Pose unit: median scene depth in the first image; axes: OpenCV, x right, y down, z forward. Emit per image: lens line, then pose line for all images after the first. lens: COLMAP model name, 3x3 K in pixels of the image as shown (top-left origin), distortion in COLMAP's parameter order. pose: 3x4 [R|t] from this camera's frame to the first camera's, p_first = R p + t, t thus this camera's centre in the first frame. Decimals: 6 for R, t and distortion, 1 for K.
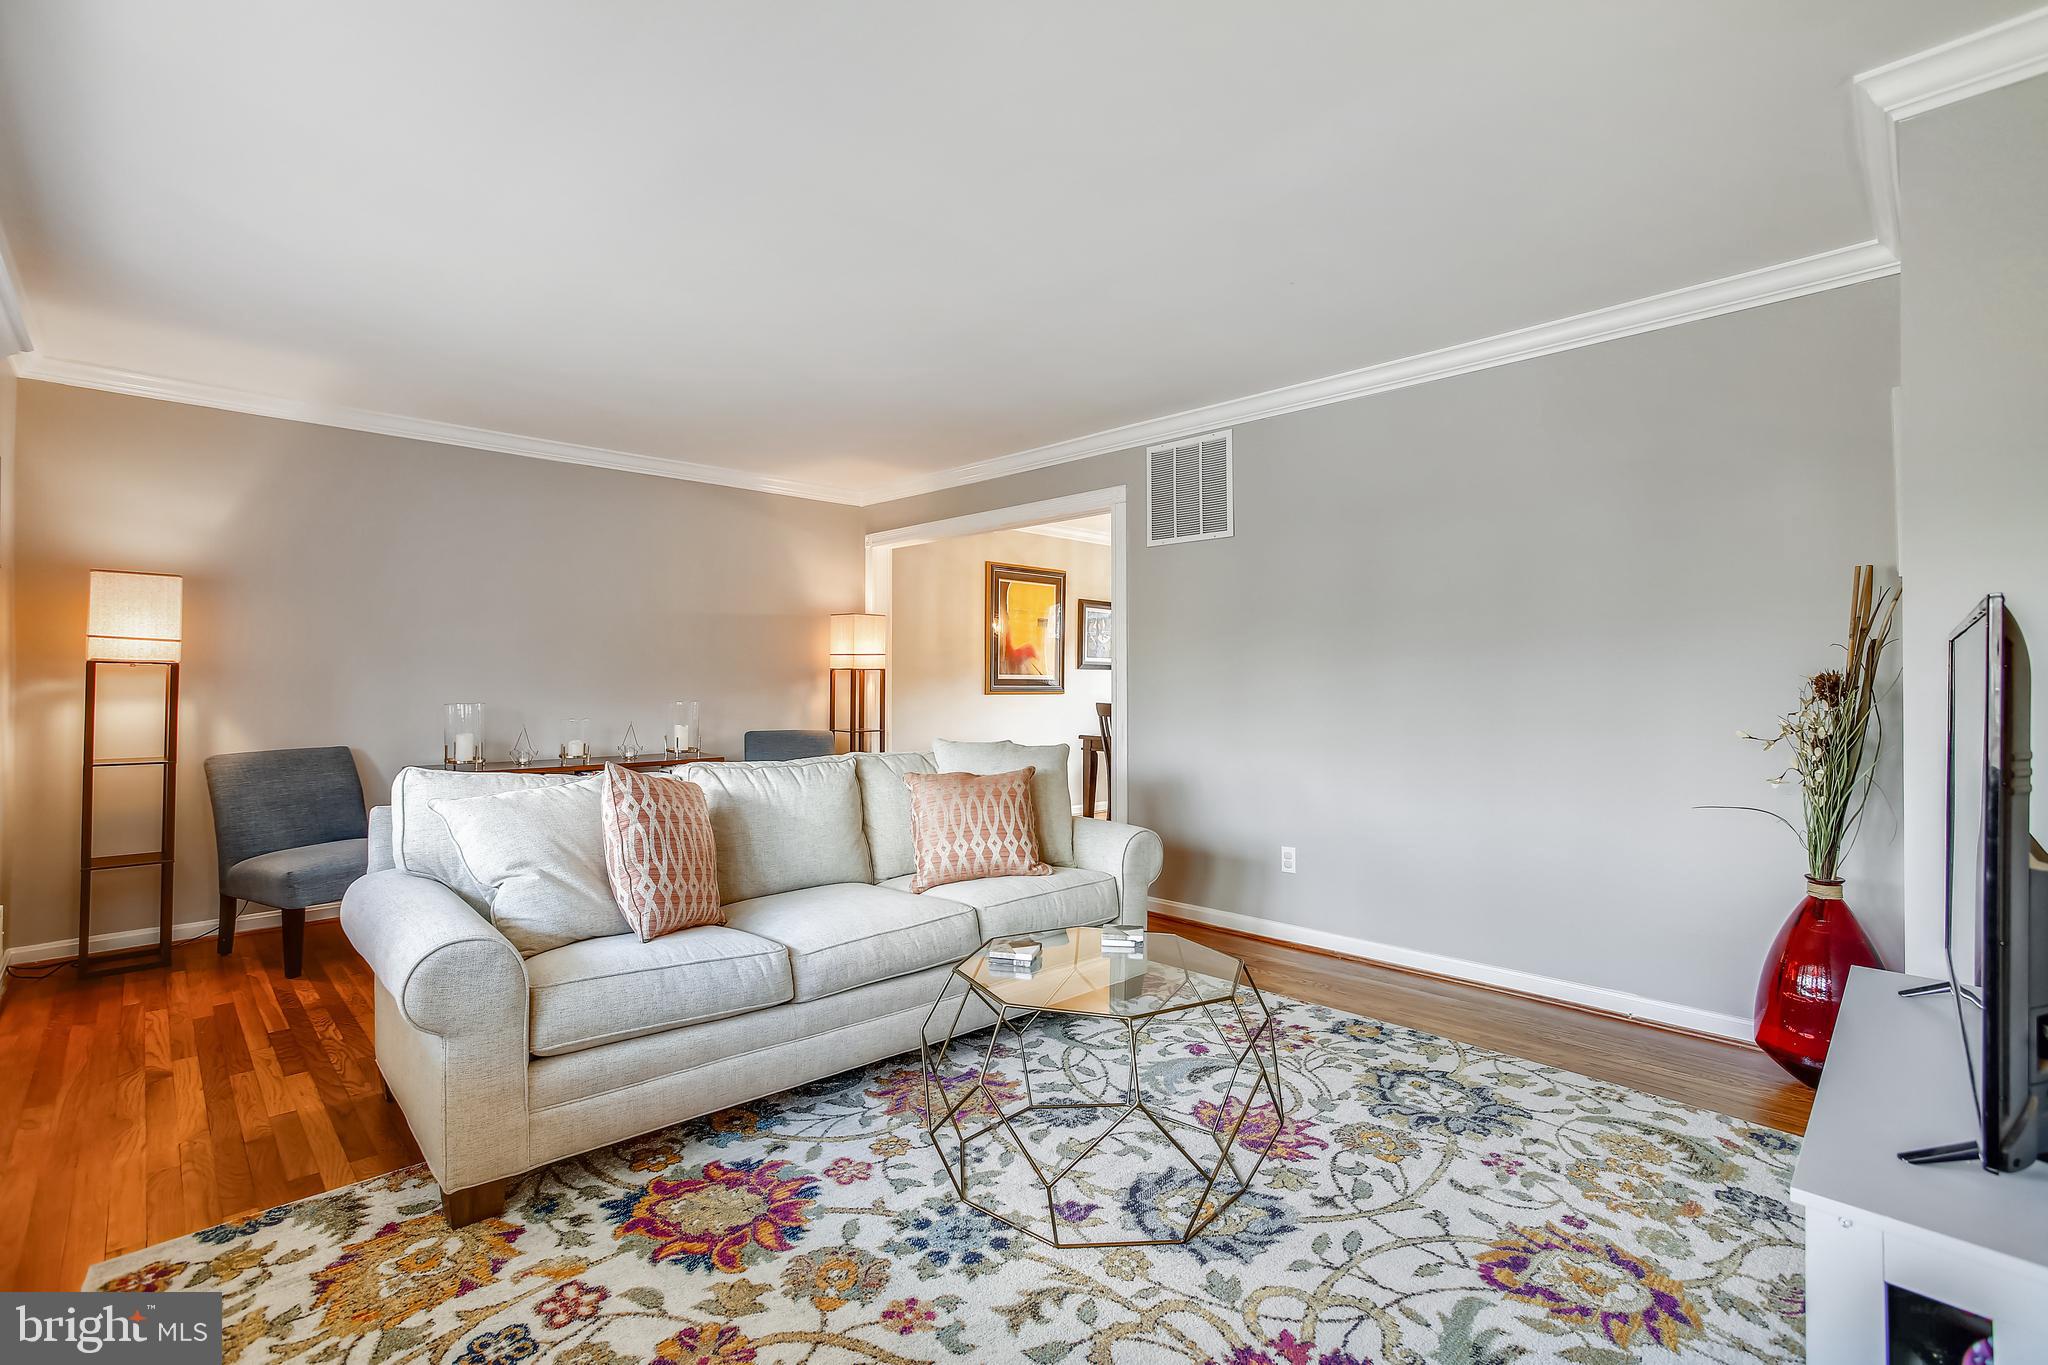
lens RADIAL K [[943.2, 0, 1026.1], [0, 943.2, 665.2], [0, 0, 1]] dist [-0.065597, 0.038756]
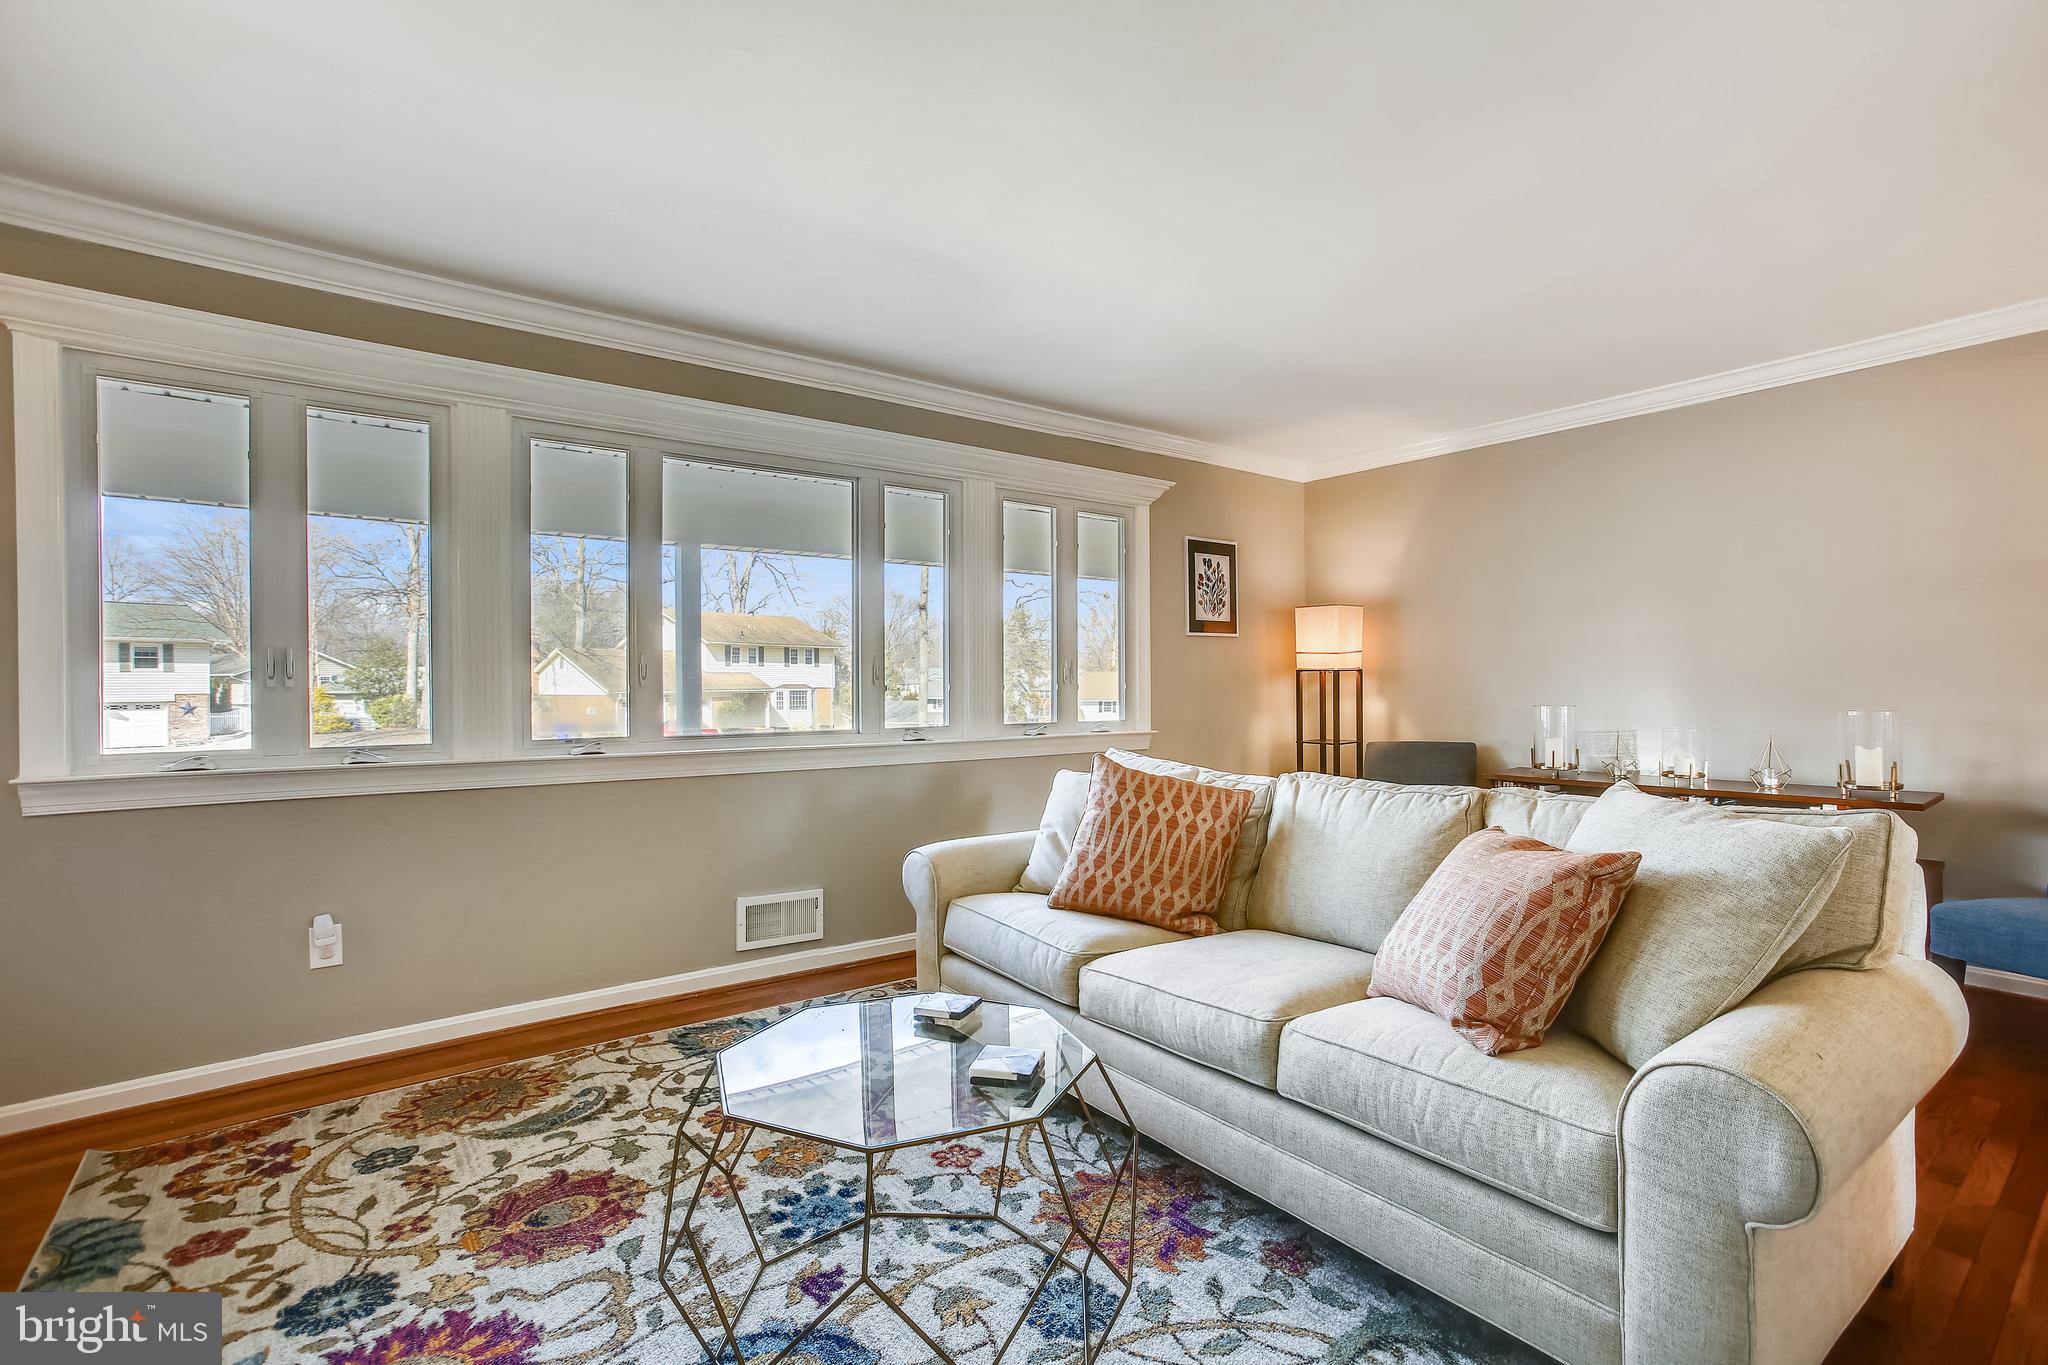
lens RADIAL K [[943.2, 0, 1026.1], [0, 943.2, 665.2], [0, 0, 1]] dist [-0.065597, 0.038756]
pose [[-0.116640, -0.013284, -0.993085, 0.758044], [0.020670, 0.999662, -0.015799, 0.008276], [0.992959, -0.022370, -0.116326, 1.083062]]
